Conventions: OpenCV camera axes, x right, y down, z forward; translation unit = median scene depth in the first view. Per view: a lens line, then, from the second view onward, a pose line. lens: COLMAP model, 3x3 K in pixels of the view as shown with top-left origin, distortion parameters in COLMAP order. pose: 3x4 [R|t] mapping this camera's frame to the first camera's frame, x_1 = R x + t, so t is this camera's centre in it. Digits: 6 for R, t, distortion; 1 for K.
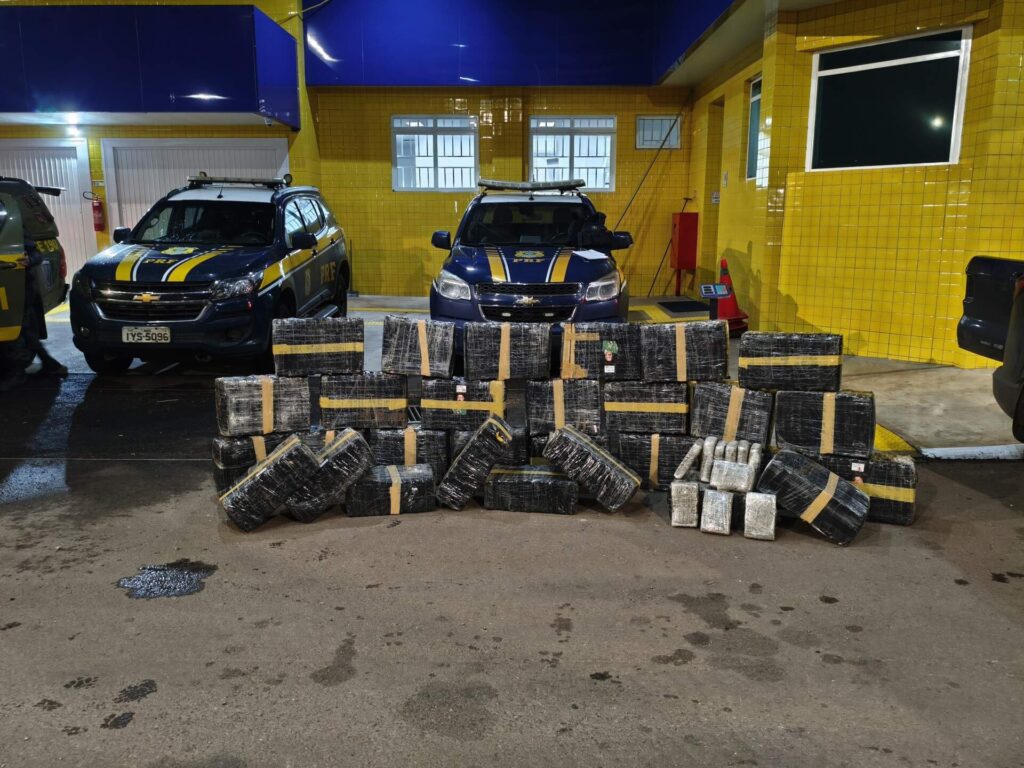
lens RADIAL K [[775.6, 0, 512.9], [0, 775.6, 384.5], [0, 0, 1]] dist [-0.015955, -0.012058]
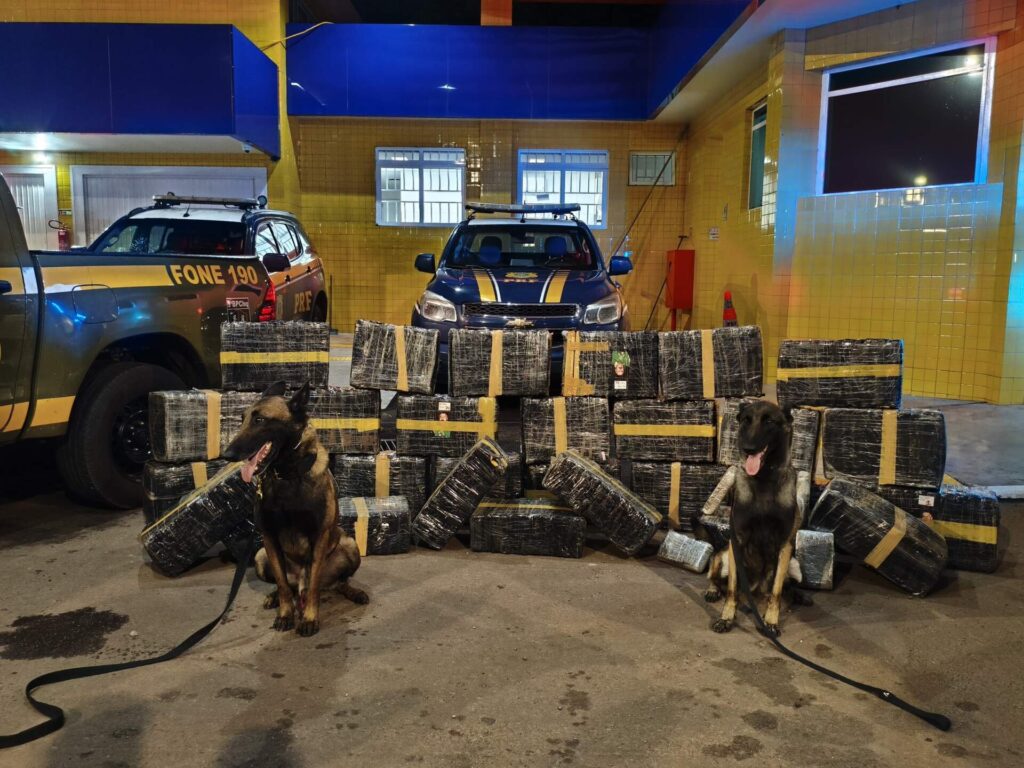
lens RADIAL K [[775.6, 0, 510.8], [0, 775.6, 382.6], [0, 0, 1]] dist [-0.015571, -0.009368]
pose [[0.999768, 0.011162, 0.018395, -0.010362], [-0.009742, 0.997096, -0.075530, 0.041957], [-0.019185, 0.075333, 0.996974, 0.158433]]
